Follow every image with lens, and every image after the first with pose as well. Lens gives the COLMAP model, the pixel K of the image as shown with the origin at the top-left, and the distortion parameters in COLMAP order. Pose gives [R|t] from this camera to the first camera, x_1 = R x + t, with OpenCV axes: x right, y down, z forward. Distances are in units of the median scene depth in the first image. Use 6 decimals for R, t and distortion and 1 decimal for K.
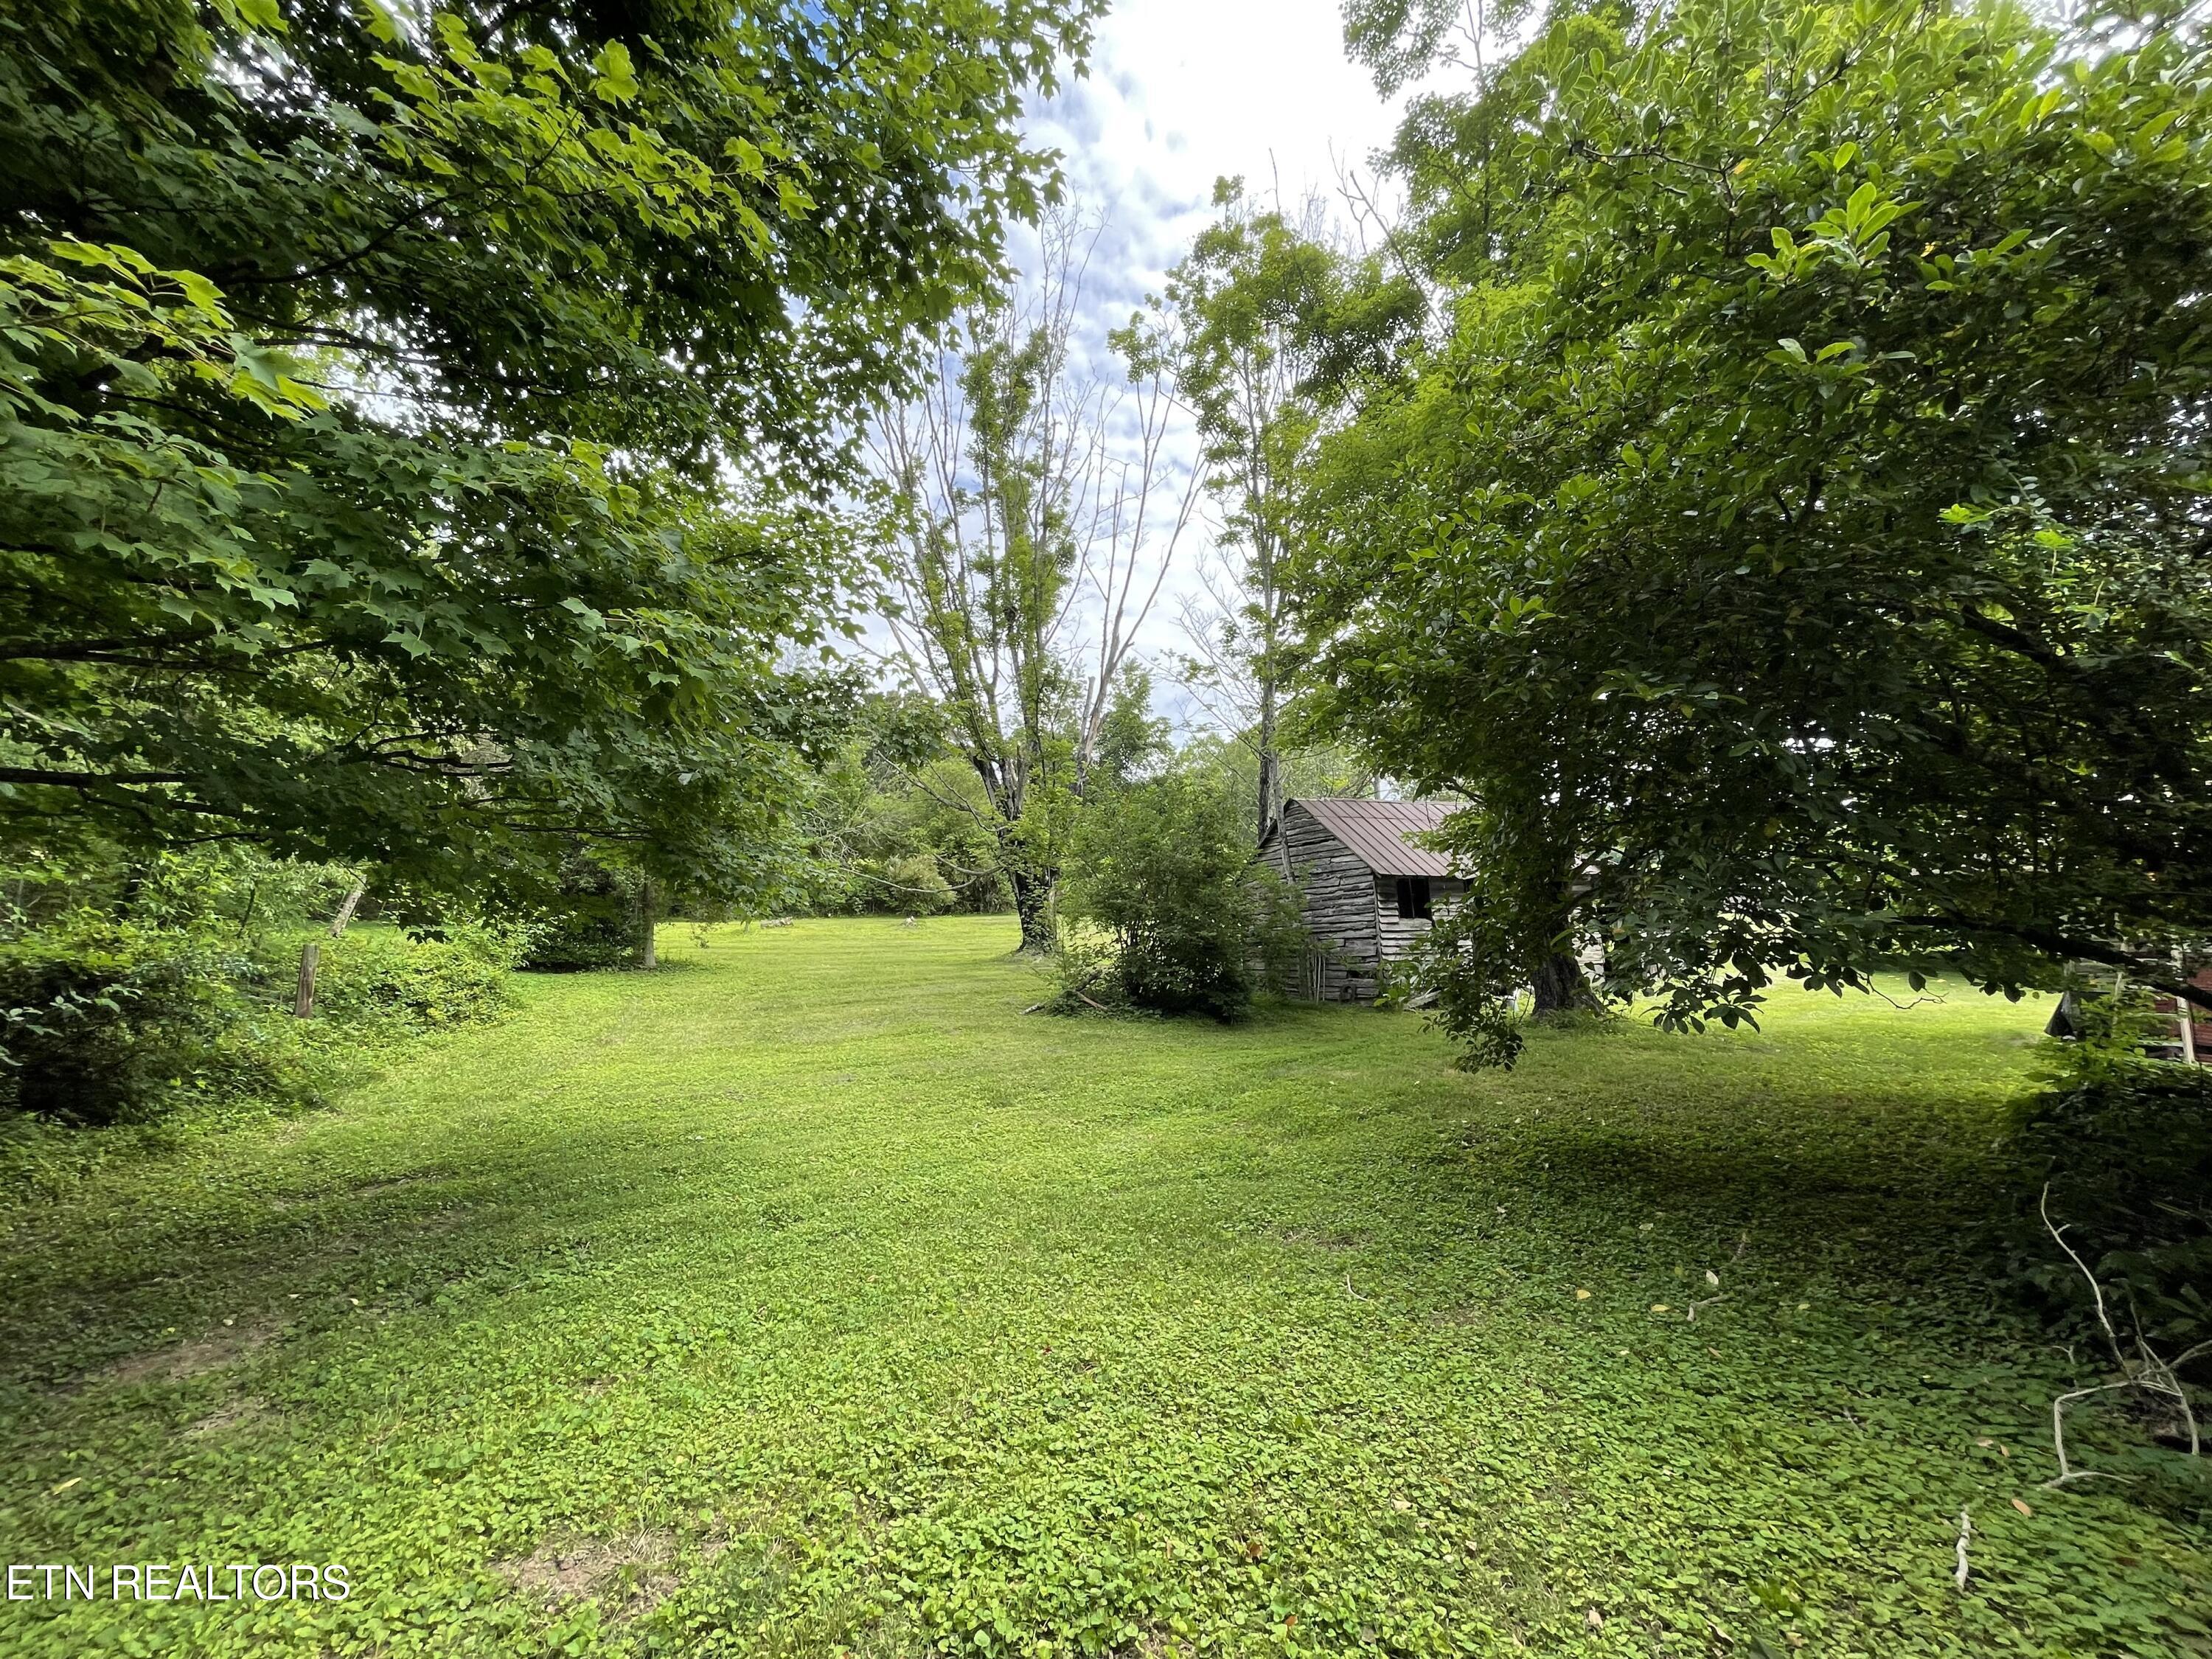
lens RADIAL K [[898.7, 0, 1108.2], [0, 898.7, 828.1], [0, 0, 1]] dist [-0.011675, -0.000131]
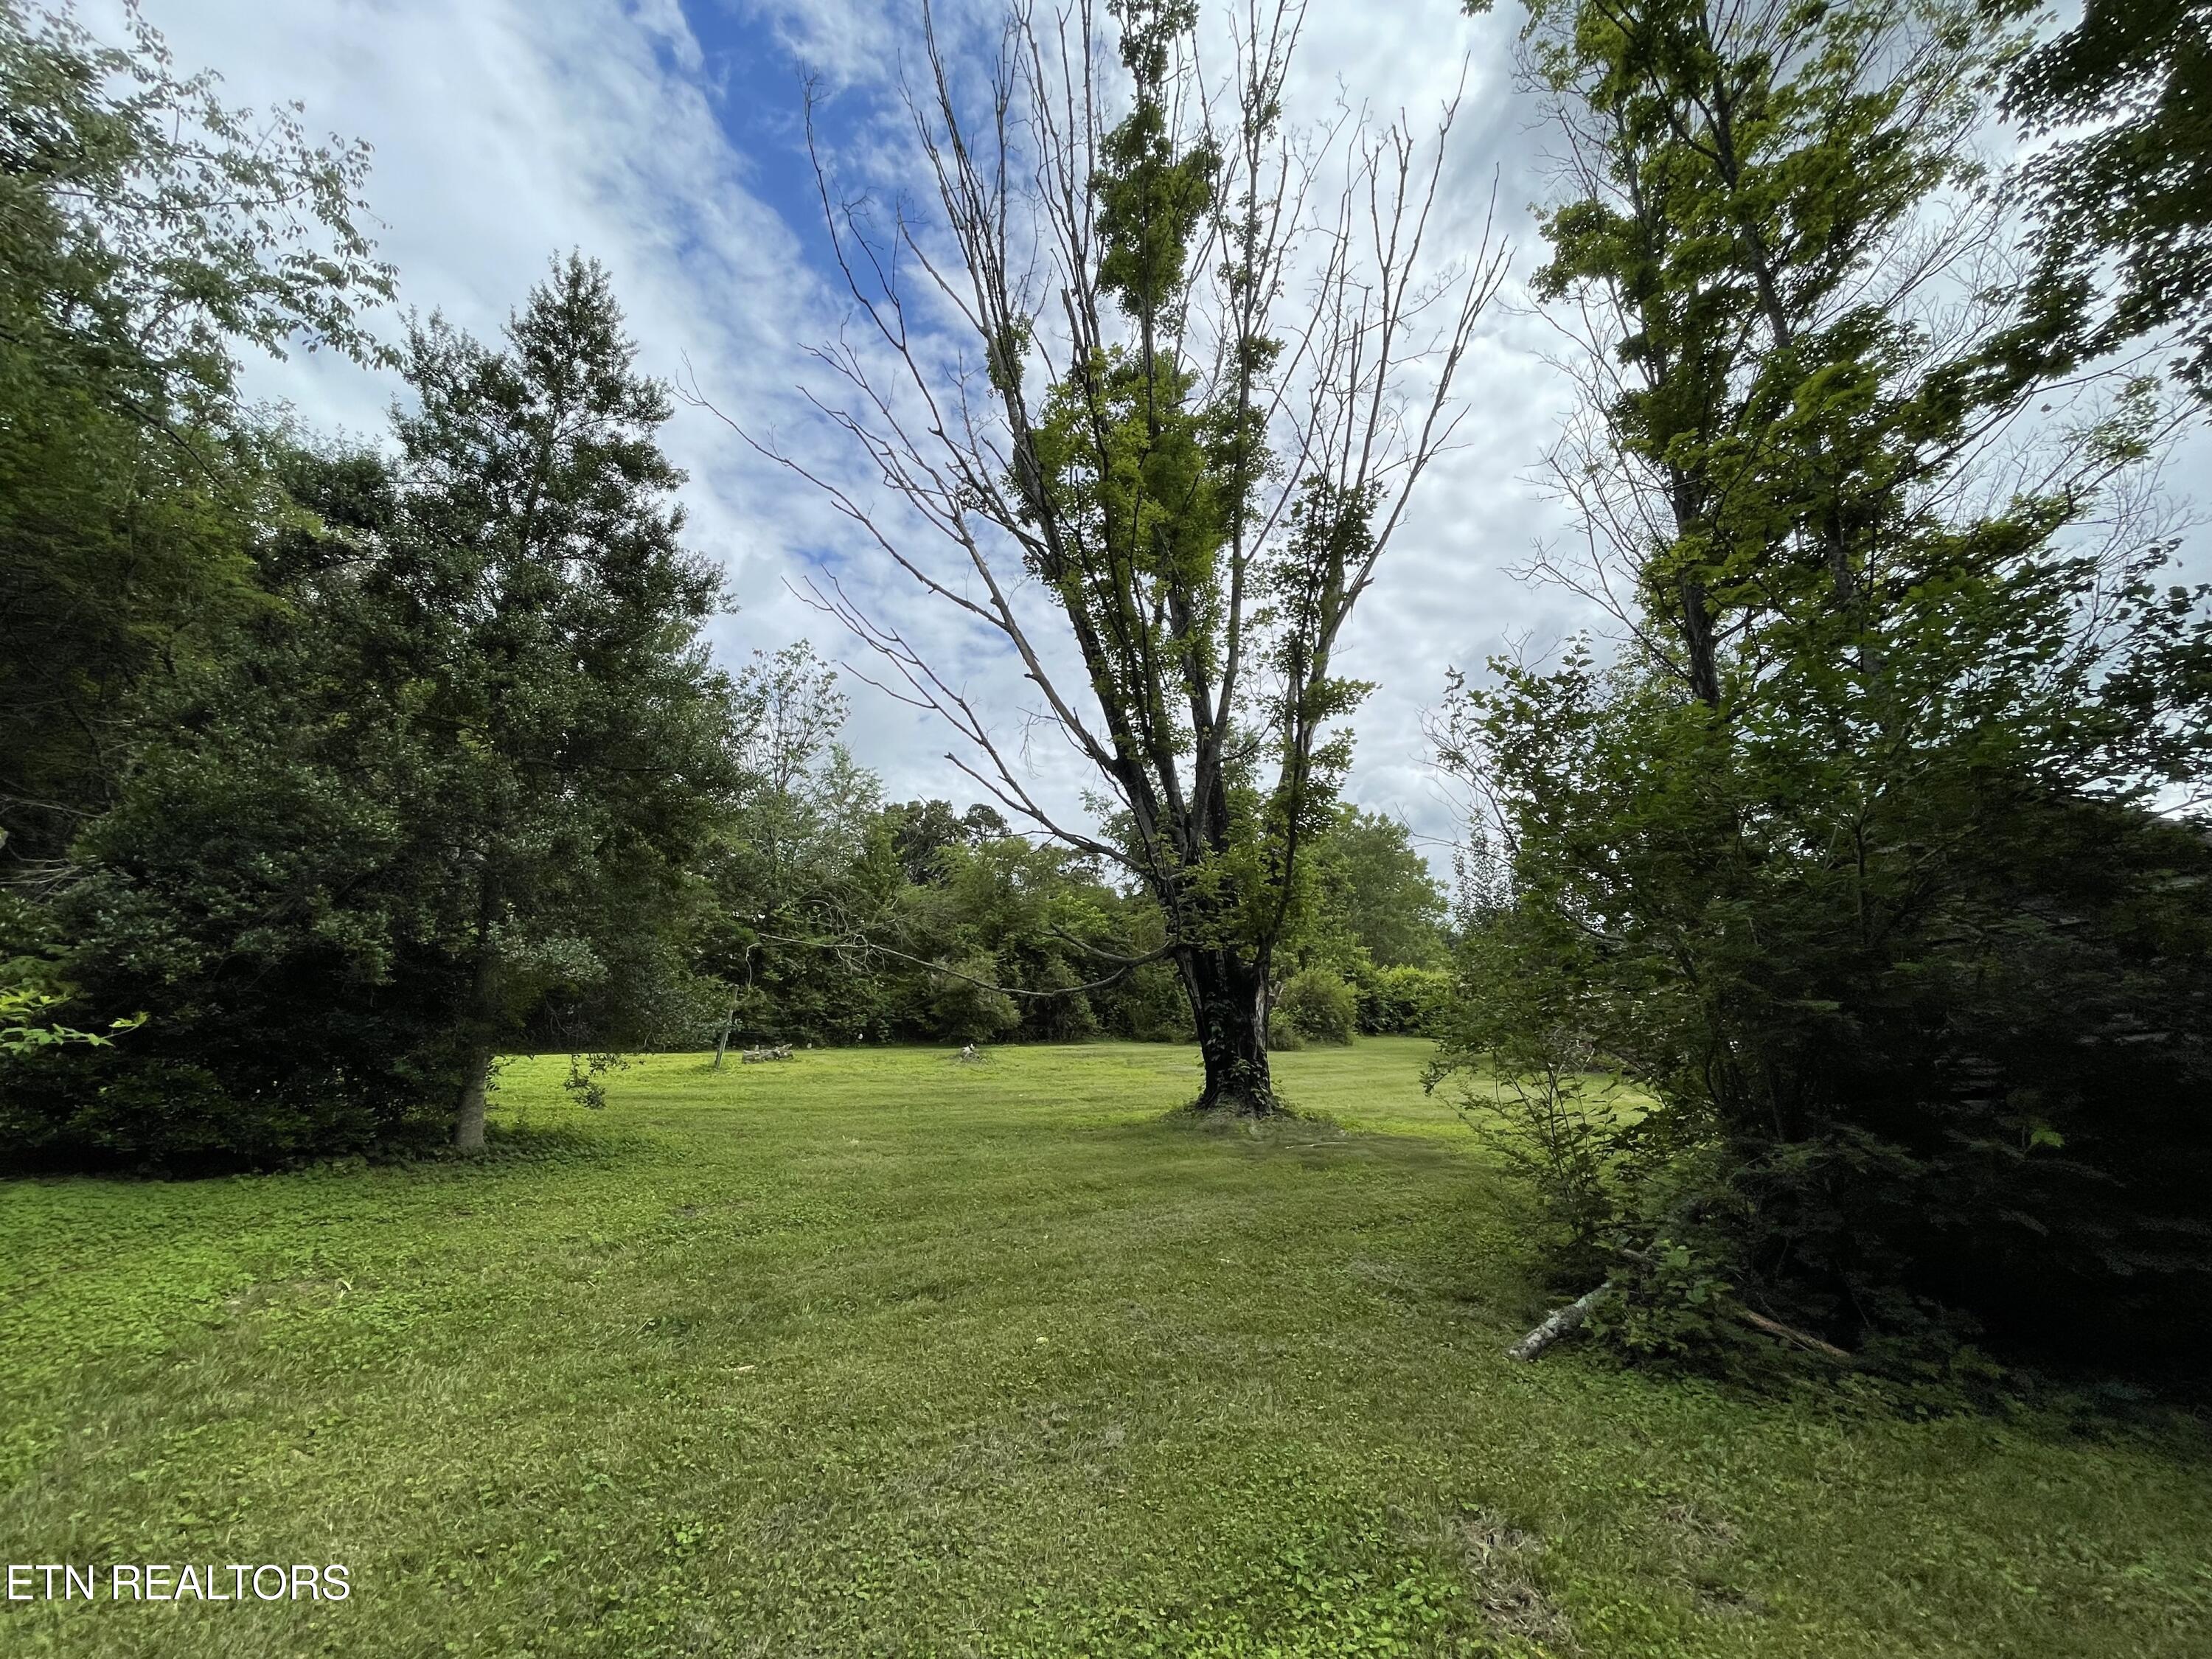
lens RADIAL K [[898.7, 0, 1107.3], [0, 898.7, 836.7], [0, 0, 1]] dist [-0.011675, -0.000131]
pose [[0.999942, -0.001301, -0.010648, -0.151240], [-0.000127, 0.991112, -0.133031, 0.047236], [0.010726, 0.133025, 0.991055, 0.439857]]
